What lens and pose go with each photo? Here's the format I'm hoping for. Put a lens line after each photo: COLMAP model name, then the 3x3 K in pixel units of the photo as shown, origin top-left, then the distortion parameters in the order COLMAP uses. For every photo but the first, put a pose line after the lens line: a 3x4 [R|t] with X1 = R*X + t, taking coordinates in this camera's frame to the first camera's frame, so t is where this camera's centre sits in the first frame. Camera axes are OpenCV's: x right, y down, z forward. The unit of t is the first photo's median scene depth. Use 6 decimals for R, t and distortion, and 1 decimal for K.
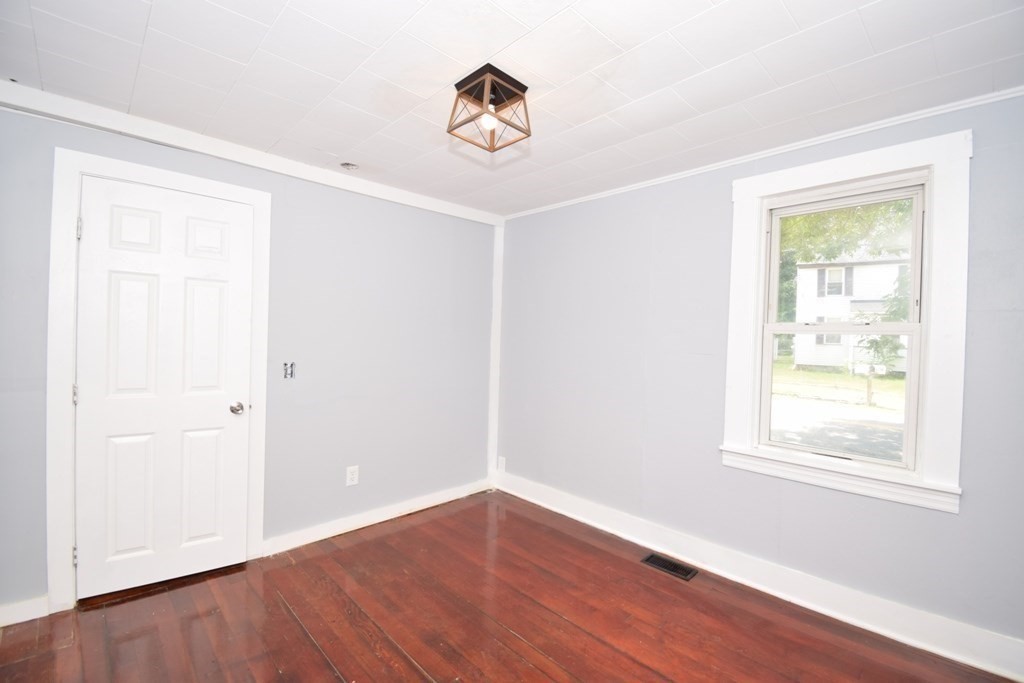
lens RADIAL K [[449.6, 0, 511.5], [0, 449.6, 328.0], [0, 0, 1]] dist [-0.000245, -0.025824]
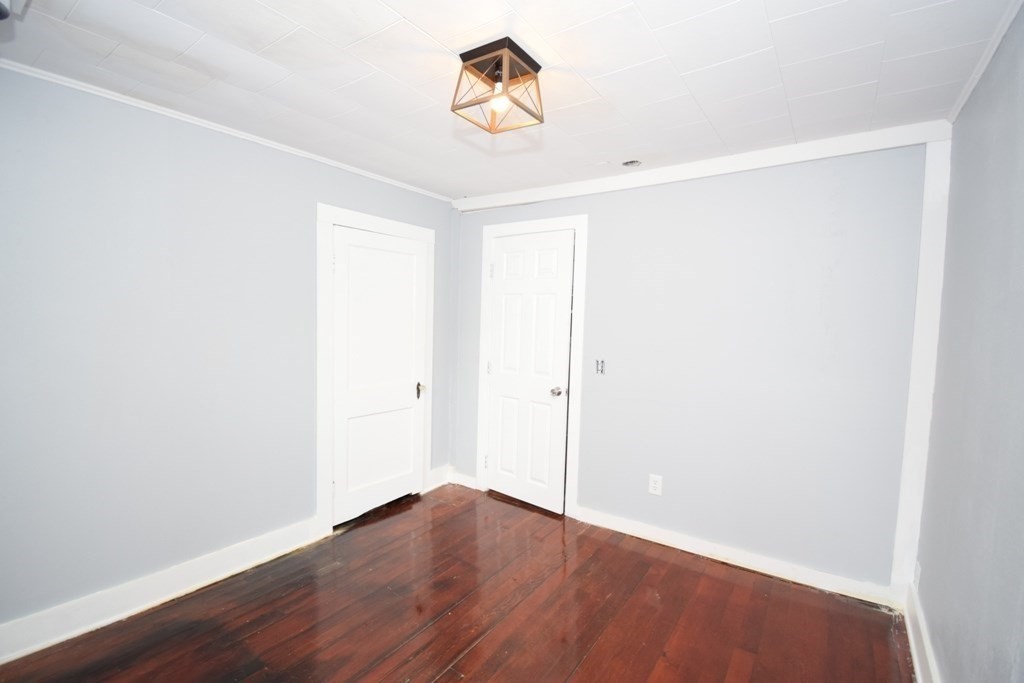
lens RADIAL K [[444.5, 0, 511.9], [0, 444.5, 325.9], [0, 0, 1]] dist [-0.036239, -0.000116]
pose [[0.177173, 0.002333, -0.984177, 0.564211], [0.008139, 0.999960, 0.003835, -0.014328], [0.984146, -0.008690, 0.177146, 0.597742]]
